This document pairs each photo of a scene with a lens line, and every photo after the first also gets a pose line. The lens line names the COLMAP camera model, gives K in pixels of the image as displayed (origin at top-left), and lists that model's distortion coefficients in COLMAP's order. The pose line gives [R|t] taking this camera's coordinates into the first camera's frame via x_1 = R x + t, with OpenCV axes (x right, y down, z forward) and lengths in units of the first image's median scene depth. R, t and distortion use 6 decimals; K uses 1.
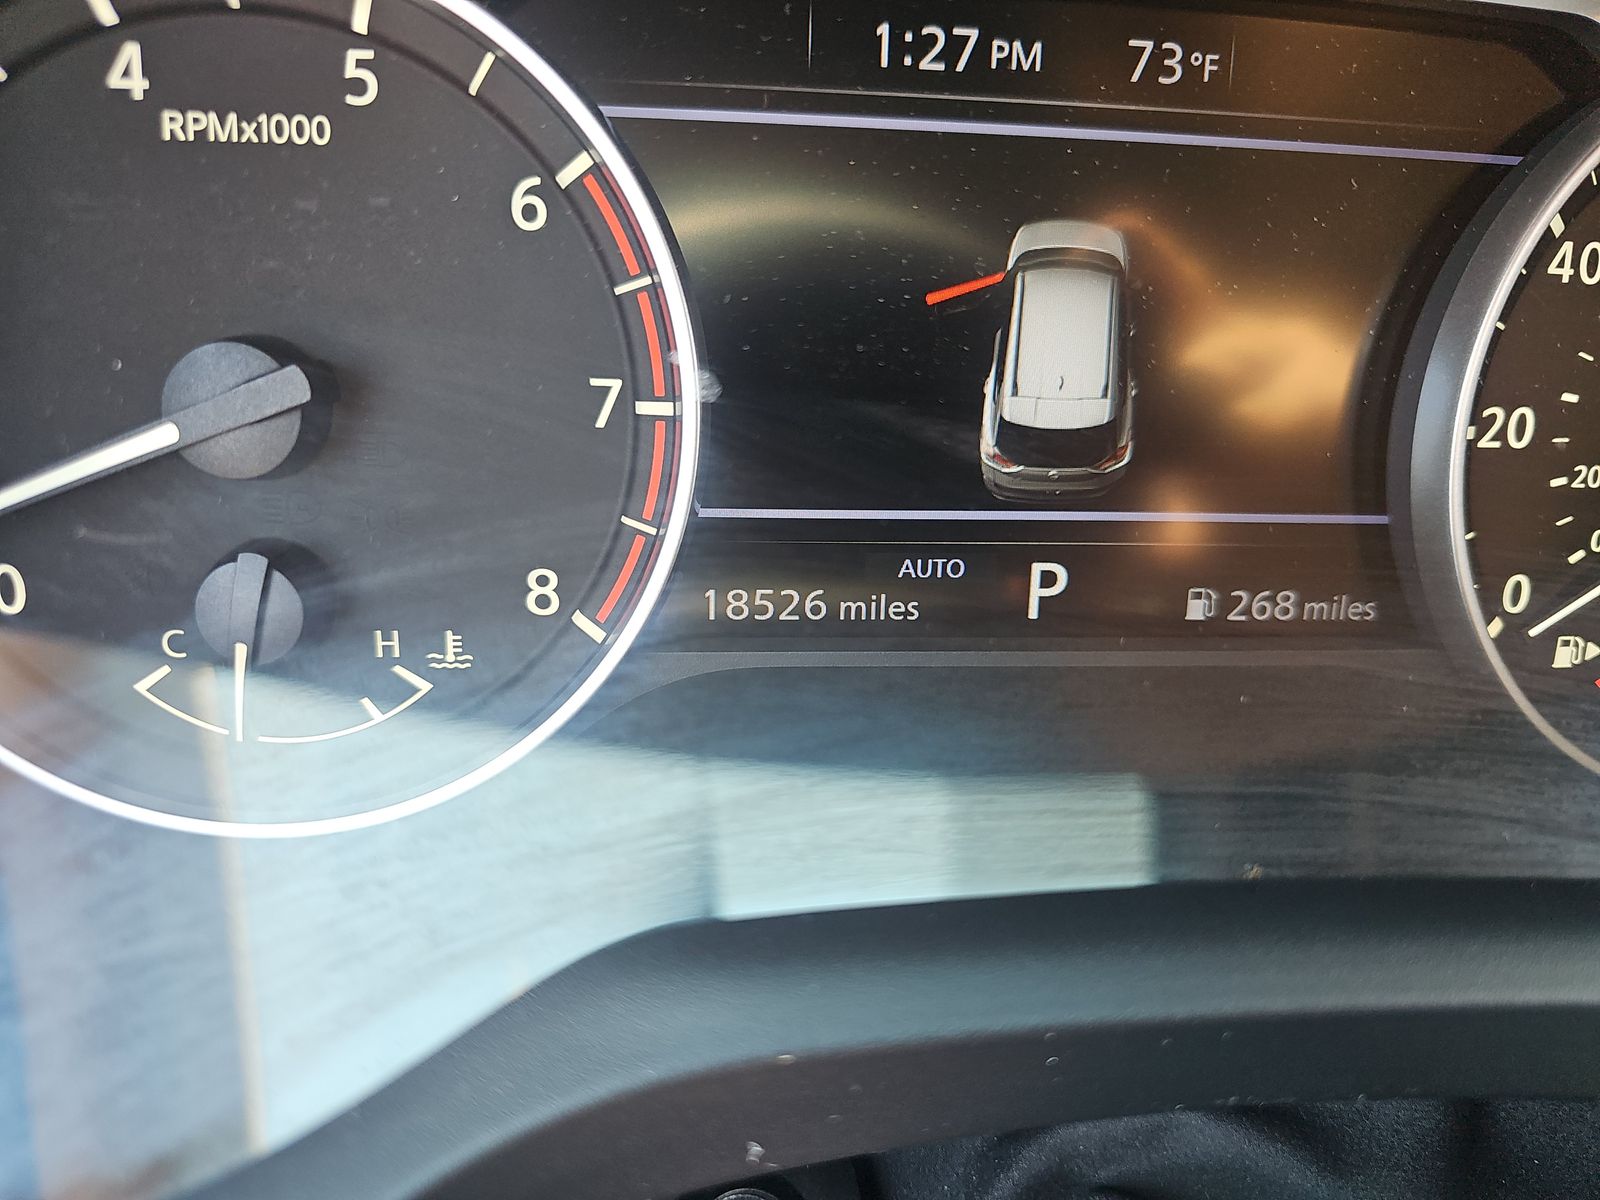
lens RADIAL K [[1100.3, 0, 800.0], [0, 1100.3, 600.0], [0, 0, 1]] dist [-0.035409, -0.001807]
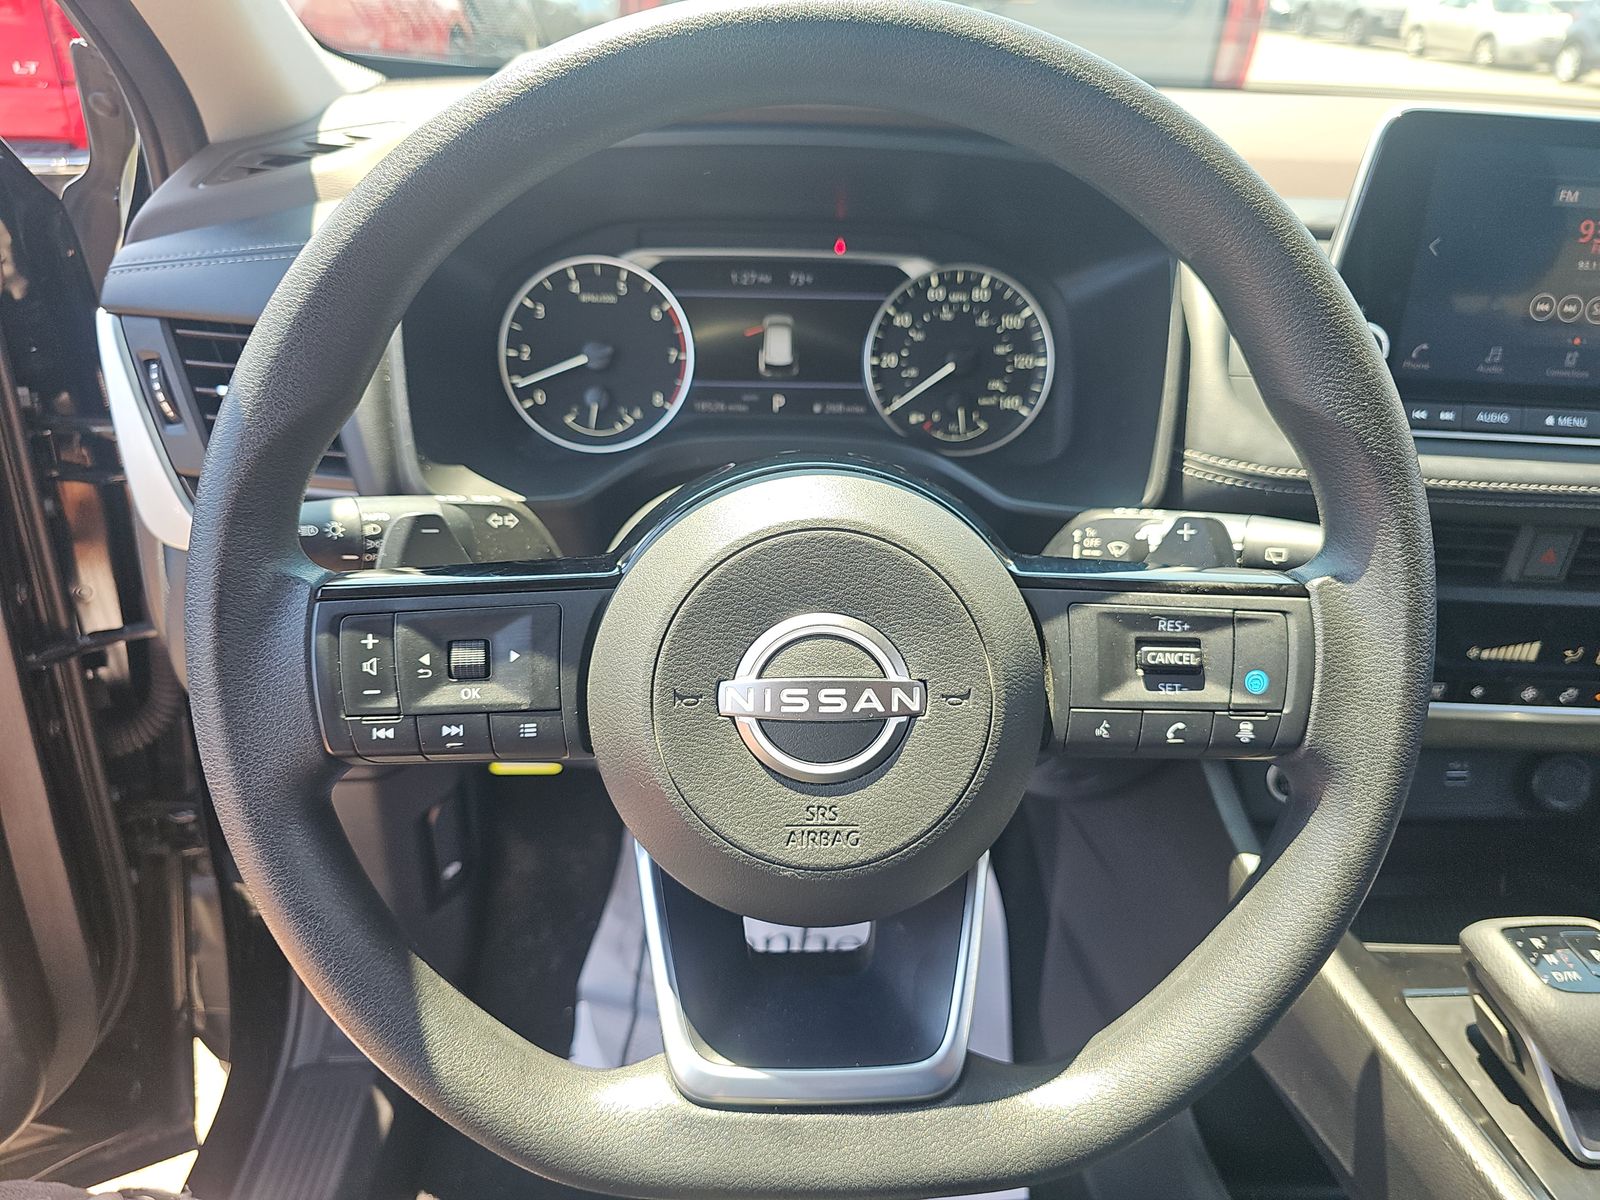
lens RADIAL K [[1103.8, 0, 800.0], [0, 1103.8, 600.0], [0, 0, 1]] dist [-0.001392, -0.025760]
pose [[0.998340, -0.007373, -0.057120, 0.564135], [-0.000338, 0.991005, -0.133825, 1.343584], [0.057593, 0.133622, 0.989357, -3.143139]]
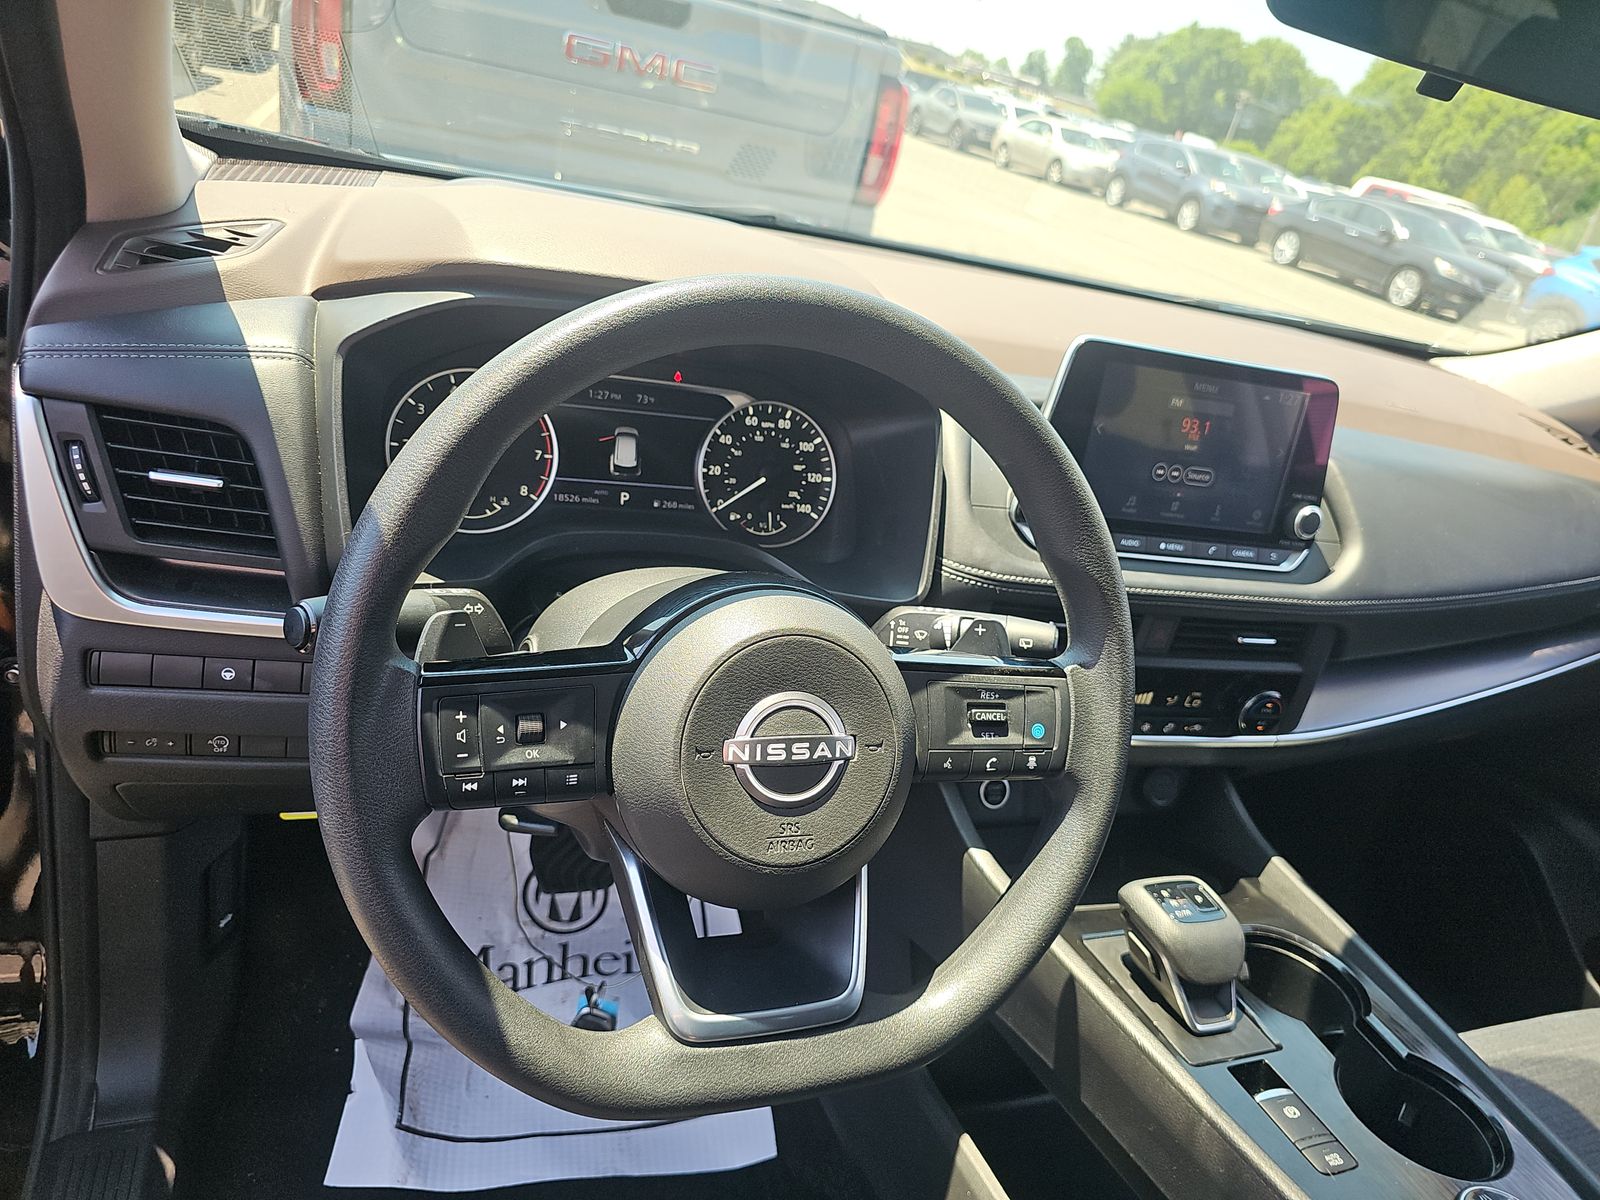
lens RADIAL K [[1081.2, 0, 835.3], [0, 1081.2, 591.0], [0, 0, 1]] dist [0.058119, -0.069294]
pose [[0.952131, 0.013678, 0.305385, -0.382898], [0.036985, 0.986505, -0.159496, 1.296137], [-0.303446, 0.163156, 0.938776, -4.067172]]
